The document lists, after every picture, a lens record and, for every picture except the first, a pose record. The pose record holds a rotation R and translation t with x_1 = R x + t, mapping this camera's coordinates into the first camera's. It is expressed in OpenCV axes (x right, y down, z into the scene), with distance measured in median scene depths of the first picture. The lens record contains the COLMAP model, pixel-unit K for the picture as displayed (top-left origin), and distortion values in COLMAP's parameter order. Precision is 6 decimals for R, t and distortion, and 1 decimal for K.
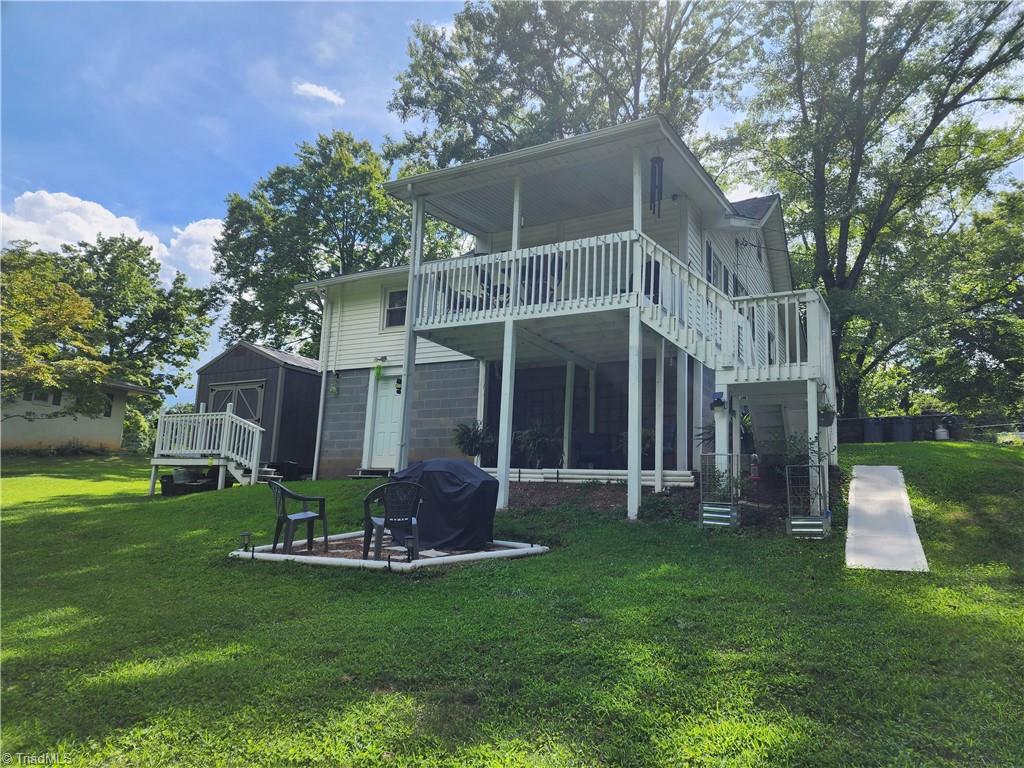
lens RADIAL K [[683.7, 0, 512.0], [0, 683.7, 384.0], [0, 0, 1]] dist [0.058587, -0.057751]
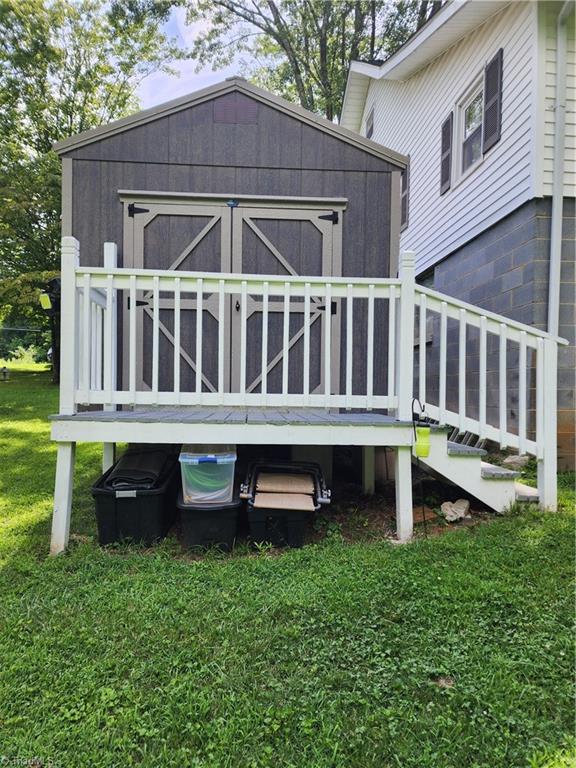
lens RADIAL K [[512.8, 0, 288.0], [0, 512.8, 384.0], [0, 0, 1]] dist [0.058587, -0.057751]
pose [[0.846776, -0.019813, 0.531580, -0.548295], [-0.076232, 0.984472, 0.158127, 0.052062], [-0.526458, -0.174422, 0.832117, 0.773714]]
